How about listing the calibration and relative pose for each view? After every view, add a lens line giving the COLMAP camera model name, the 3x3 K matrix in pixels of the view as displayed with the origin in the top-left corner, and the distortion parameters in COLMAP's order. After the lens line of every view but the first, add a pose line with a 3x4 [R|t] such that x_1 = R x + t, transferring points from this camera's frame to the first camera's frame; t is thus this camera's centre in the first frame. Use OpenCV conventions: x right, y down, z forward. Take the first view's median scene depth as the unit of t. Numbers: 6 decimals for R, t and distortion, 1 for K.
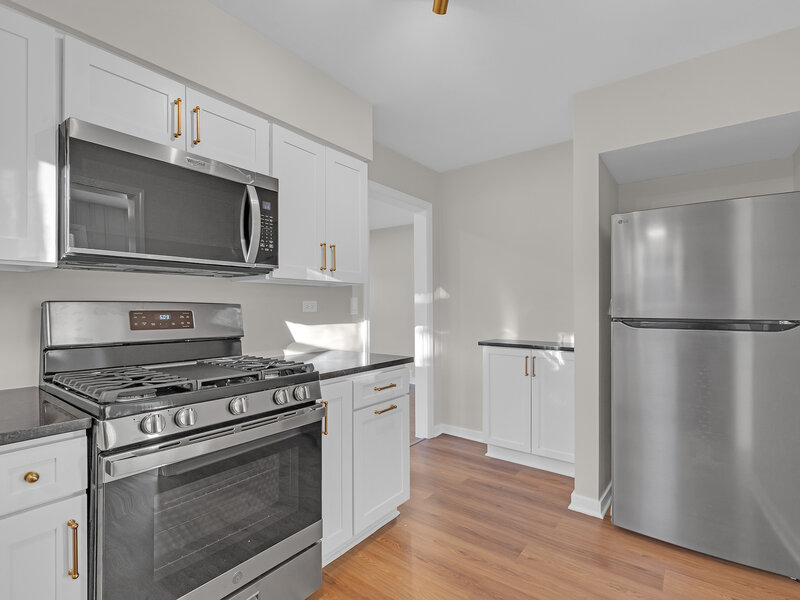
lens RADIAL K [[397.1, 0, 403.7], [0, 397.1, 303.6], [0, 0, 1]] dist [-0.039048, 0.000376]
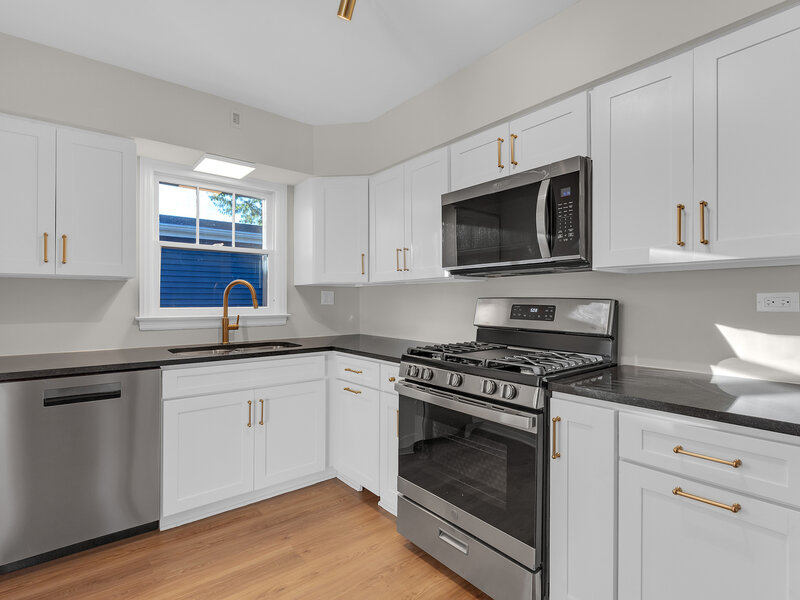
lens RADIAL K [[397.1, 0, 403.7], [0, 397.1, 303.6], [0, 0, 1]] dist [-0.039048, 0.000376]
pose [[-0.256704, 0.007089, -0.966464, 0.642461], [0.005608, 0.999967, 0.005846, 0.004228], [0.966474, -0.003919, -0.256735, 0.877822]]
